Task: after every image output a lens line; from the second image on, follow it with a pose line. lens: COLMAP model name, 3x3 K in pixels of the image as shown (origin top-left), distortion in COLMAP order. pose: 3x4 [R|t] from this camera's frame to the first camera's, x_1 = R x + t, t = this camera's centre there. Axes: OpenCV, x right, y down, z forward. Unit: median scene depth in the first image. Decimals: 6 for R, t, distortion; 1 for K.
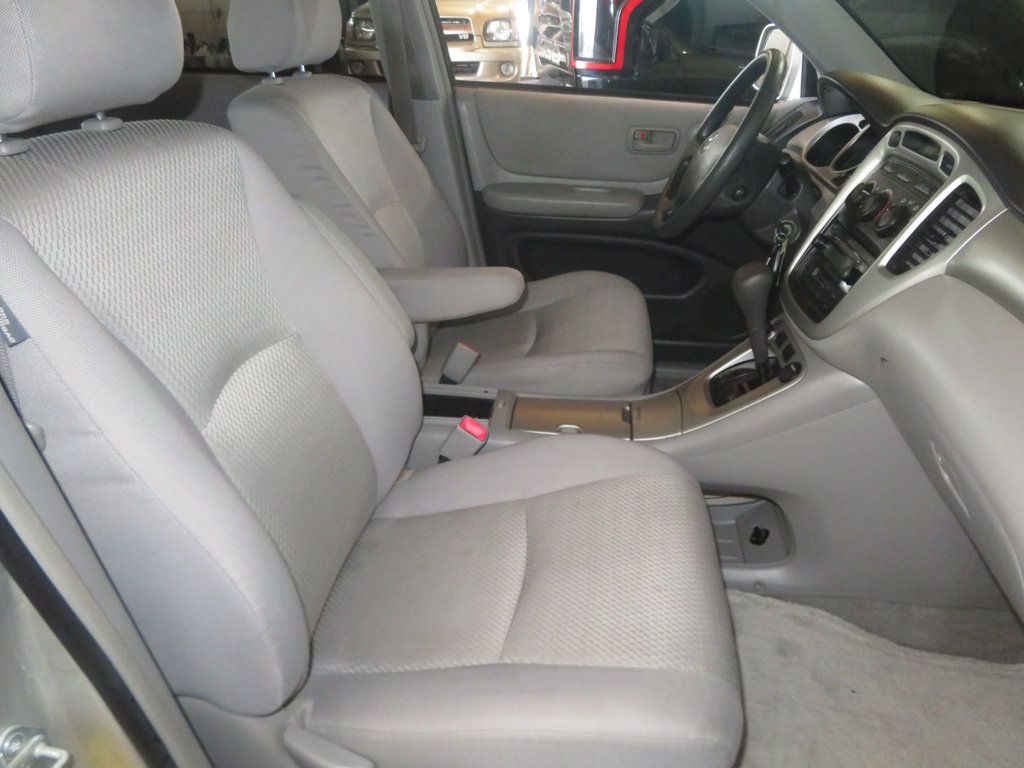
lens RADIAL K [[725.2, 0, 519.6], [0, 725.2, 377.9], [0, 0, 1]] dist [-0.015331, 0.003348]
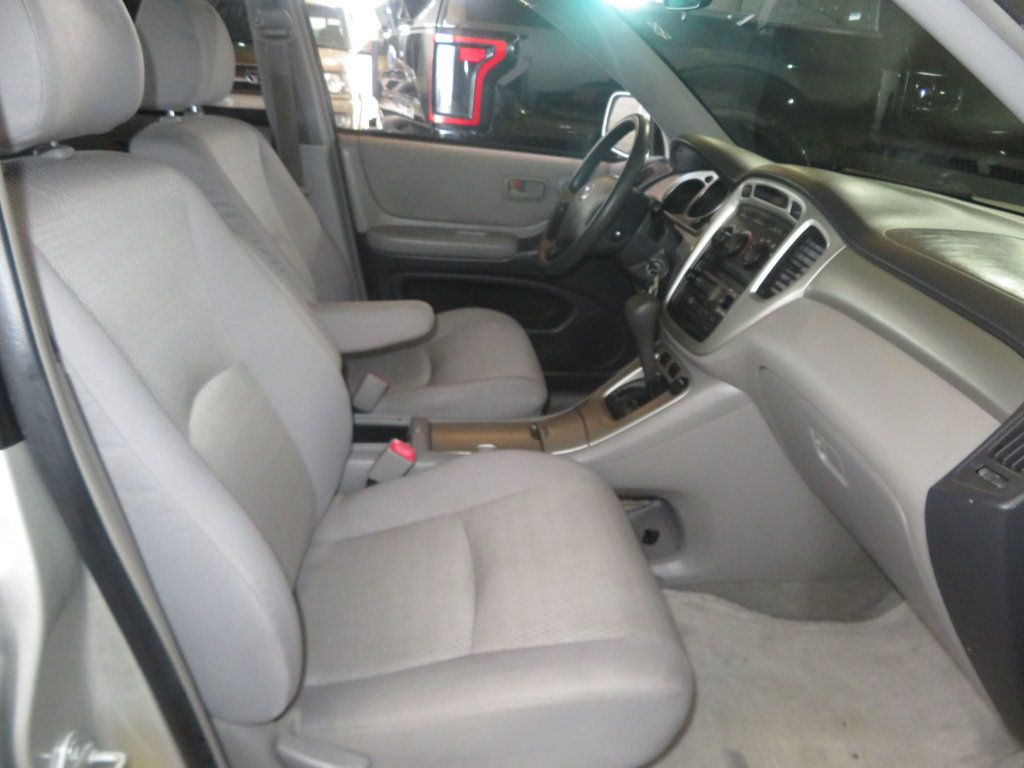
lens RADIAL K [[725.2, 0, 513.7], [0, 725.2, 376.9], [0, 0, 1]] dist [-0.015331, 0.003348]
pose [[0.972790, -0.031294, 0.229566, -0.141289], [0.046978, 0.996896, -0.063176, 0.036624], [-0.226876, 0.072242, 0.971241, -0.066755]]
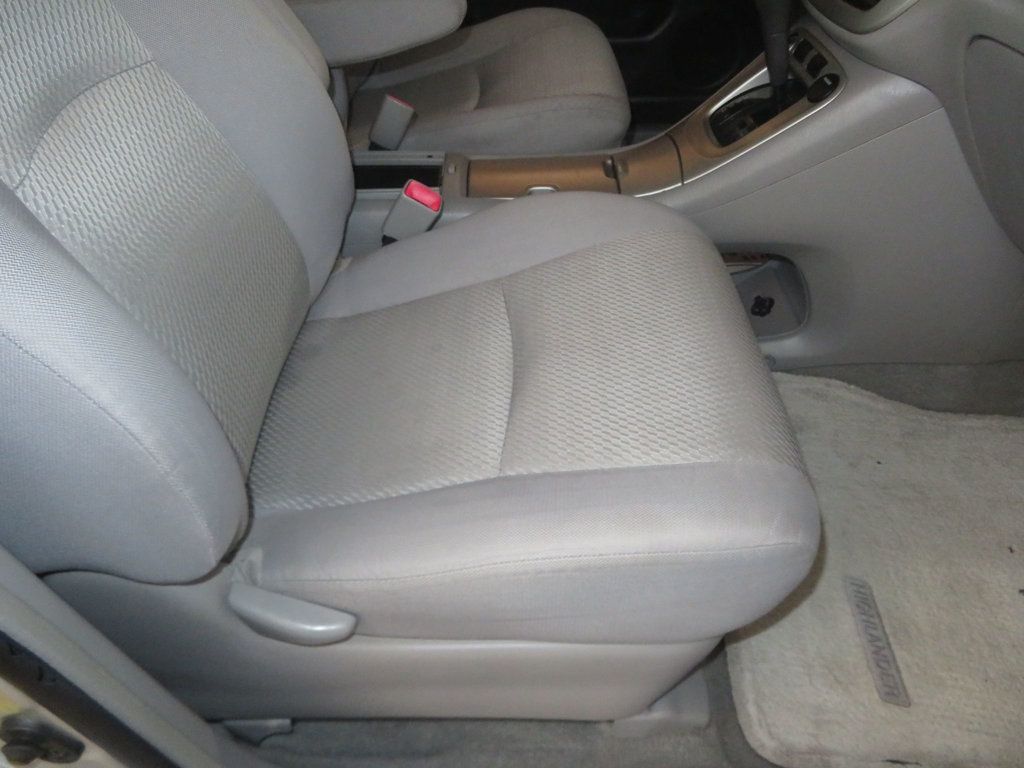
lens RADIAL K [[725.2, 0, 516.5], [0, 725.2, 378.9], [0, 0, 1]] dist [-0.015331, 0.003348]
pose [[0.992339, -0.097333, 0.076084, -0.041214], [0.075151, 0.964393, 0.253572, 0.068085], [-0.098056, -0.245912, 0.964320, 0.191964]]
